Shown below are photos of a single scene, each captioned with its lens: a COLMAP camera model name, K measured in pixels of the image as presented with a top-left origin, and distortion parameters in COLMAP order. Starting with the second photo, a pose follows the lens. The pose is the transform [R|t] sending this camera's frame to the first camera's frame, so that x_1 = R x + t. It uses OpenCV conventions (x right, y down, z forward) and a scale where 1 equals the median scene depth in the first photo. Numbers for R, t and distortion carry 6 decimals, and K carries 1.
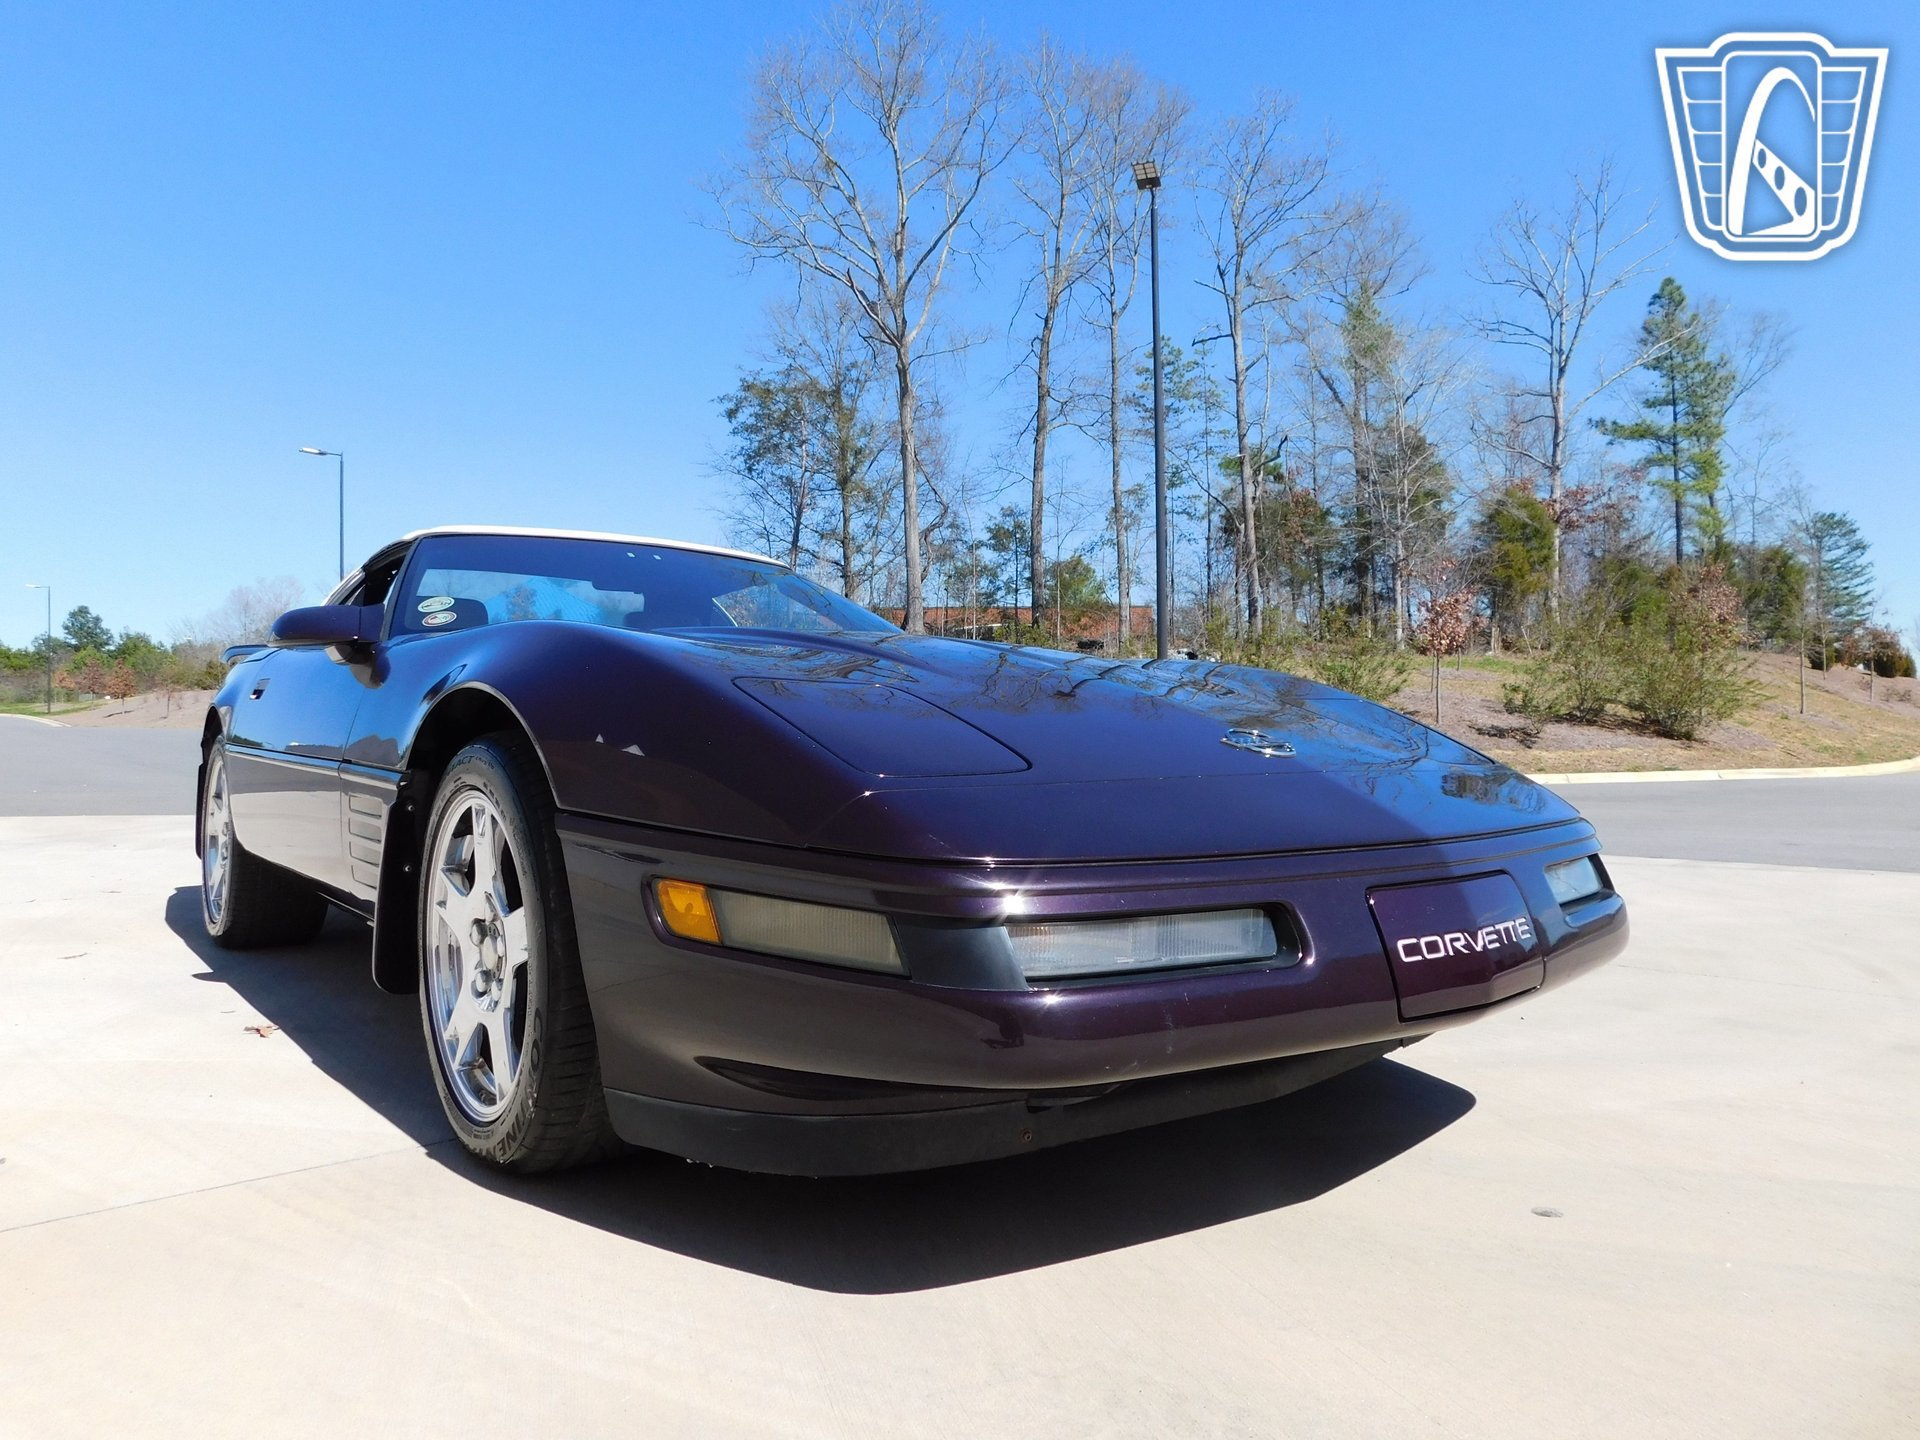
lens RADIAL K [[1259.6, 0, 957.1], [0, 1259.6, 720.4], [0, 0, 1]] dist [-0.071128, 0.052514]
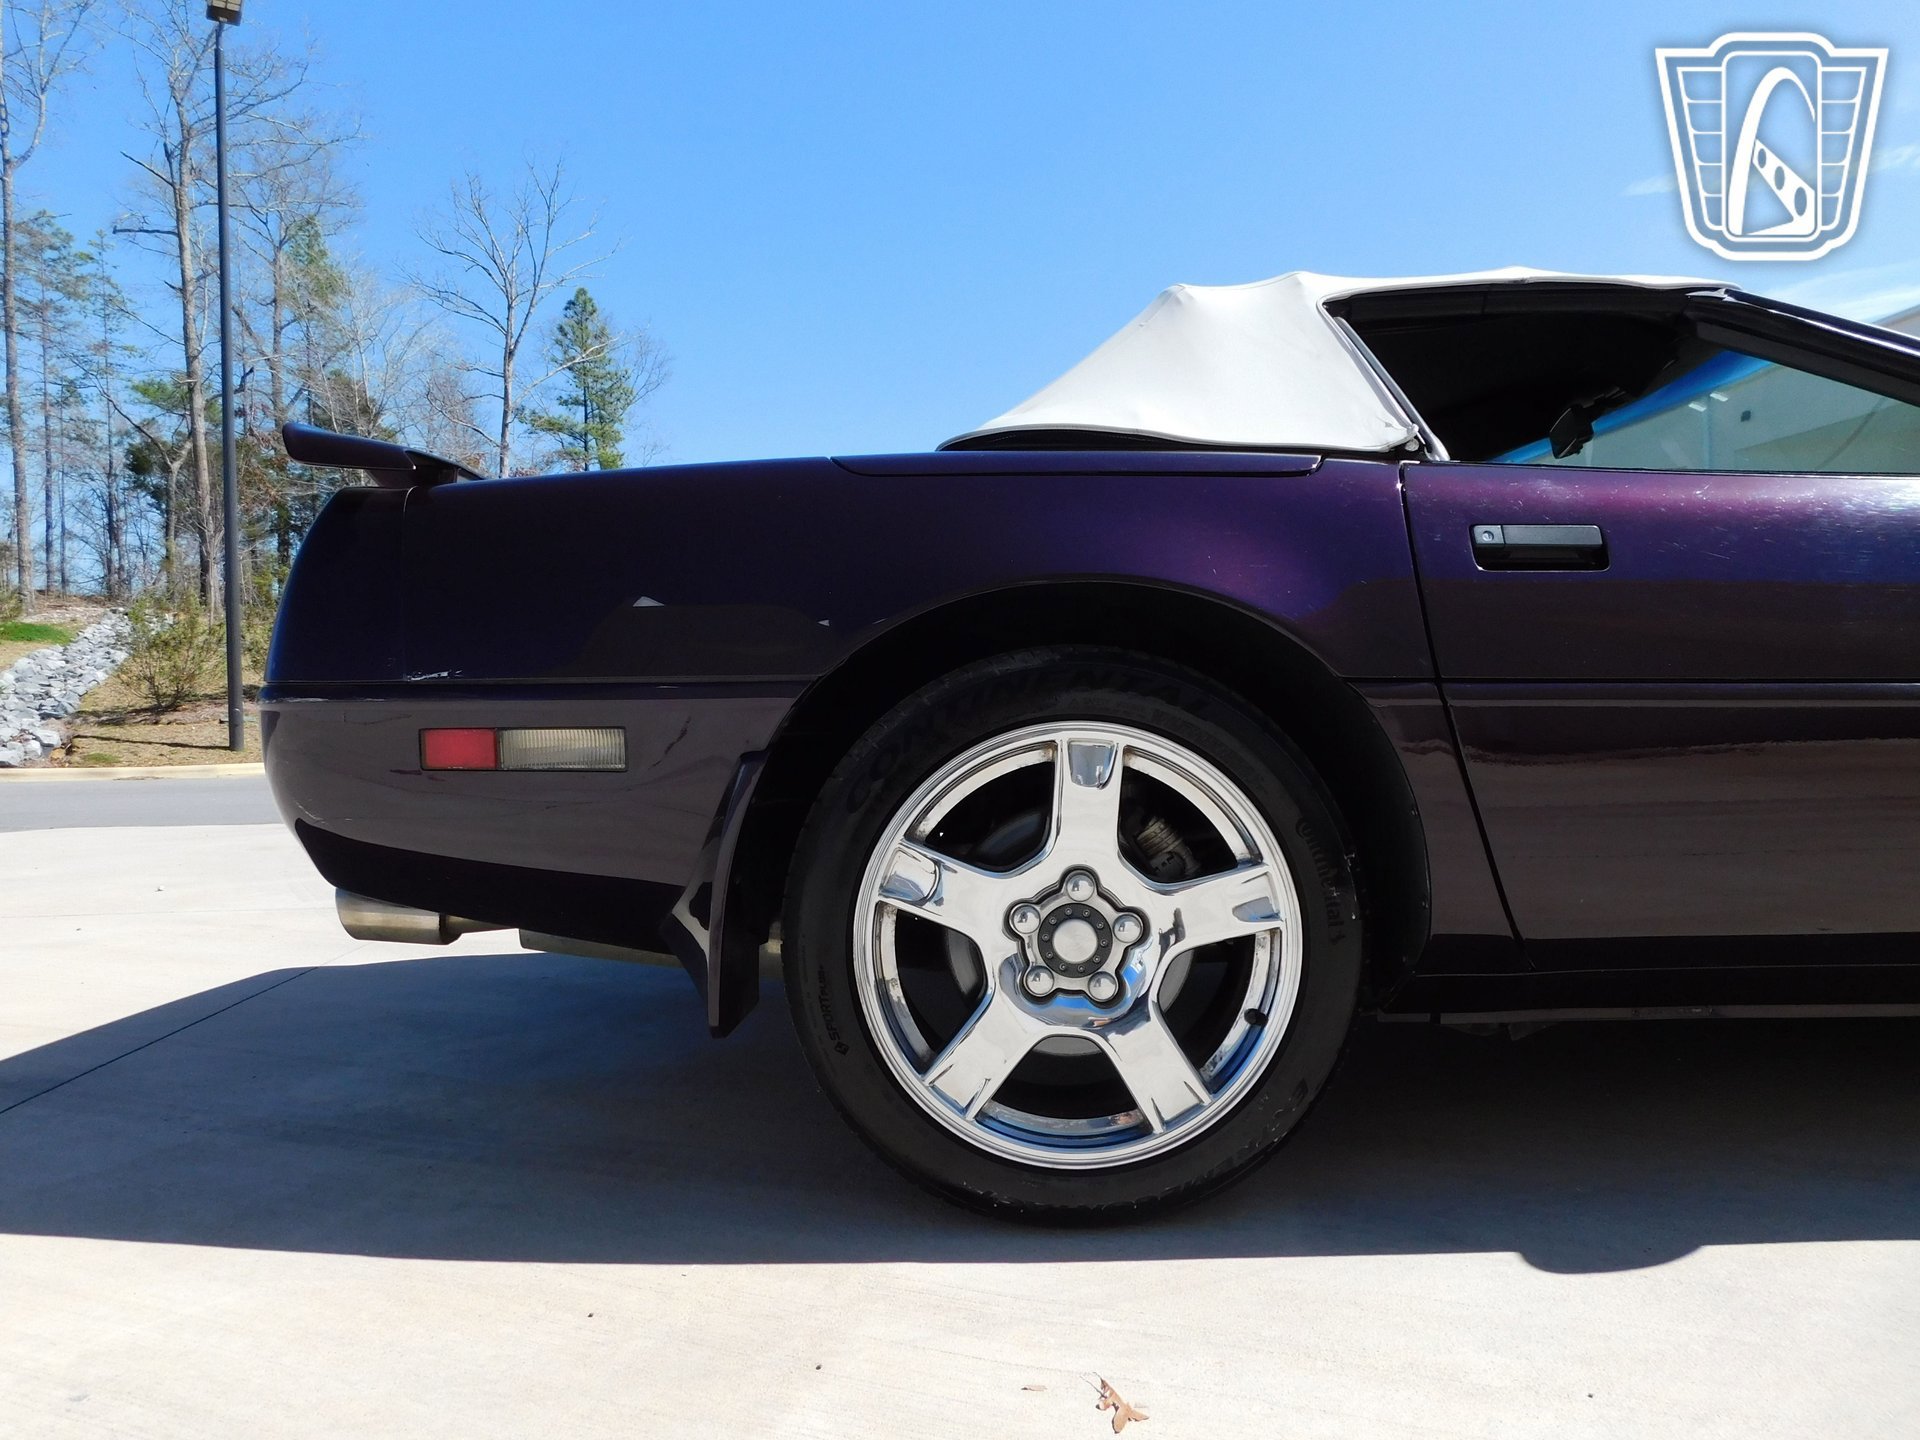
lens RADIAL K [[1259.6, 0, 951.2], [0, 1259.6, 702.2], [0, 0, 1]] dist [-0.071128, 0.052514]
pose [[0.627923, -0.006847, 0.778246, -0.080362], [0.006034, 0.999974, 0.003929, 0.002676], [-0.778252, 0.002229, 0.627948, 0.071178]]
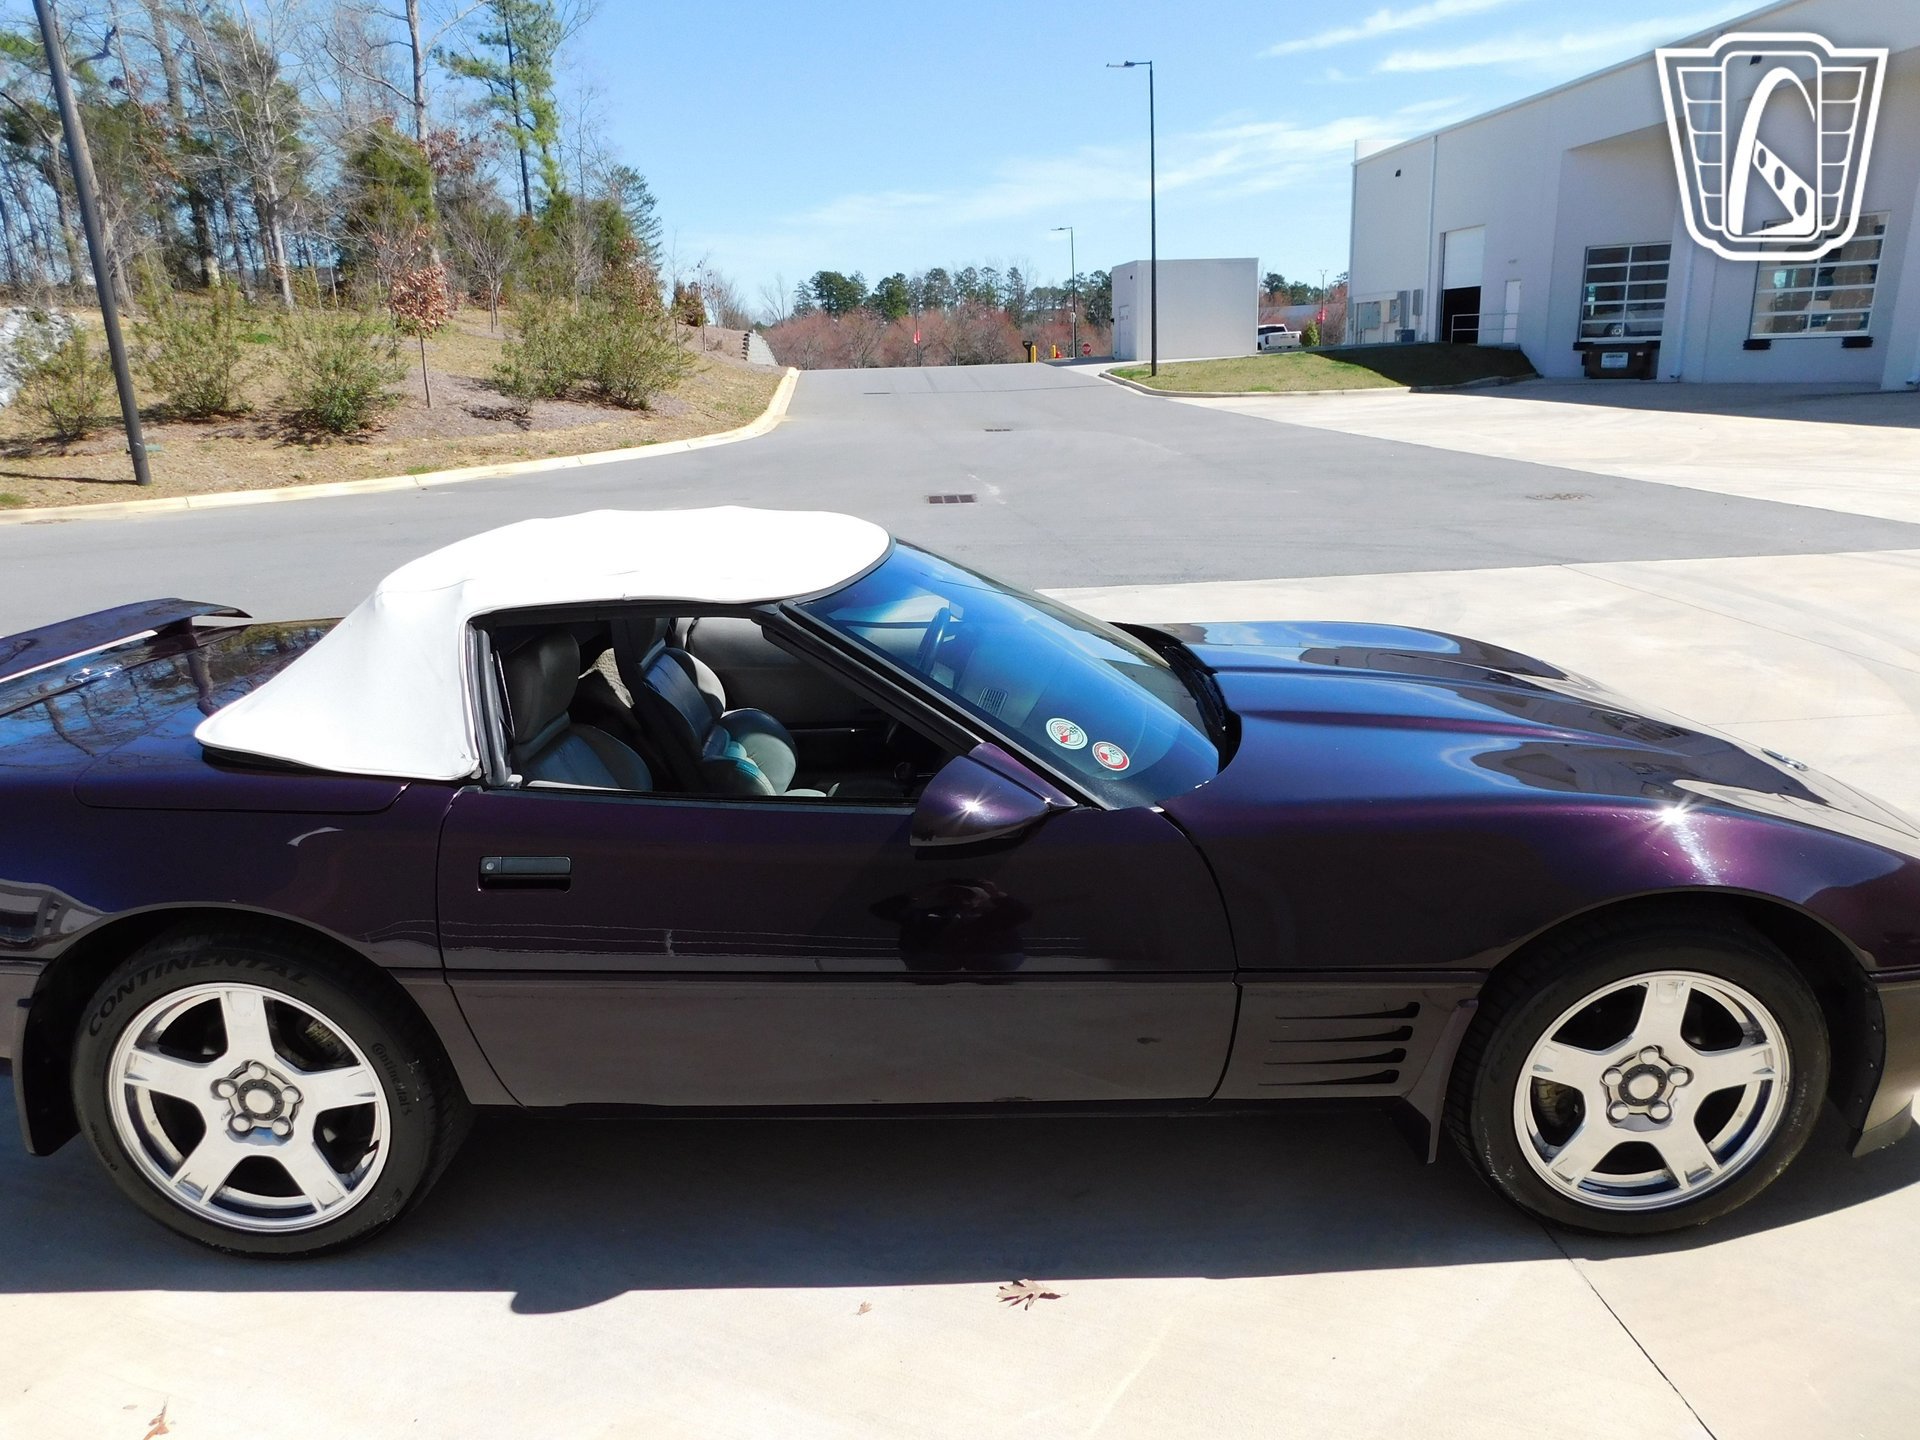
lens RADIAL K [[1259.6, 0, 948.4], [0, 1259.6, 707.6], [0, 0, 1]] dist [-0.071128, 0.052514]
pose [[0.626142, -0.227988, 0.745633, -0.068852], [0.013440, 0.959310, 0.282036, -0.021326], [-0.779593, -0.166573, 0.603728, 0.037937]]
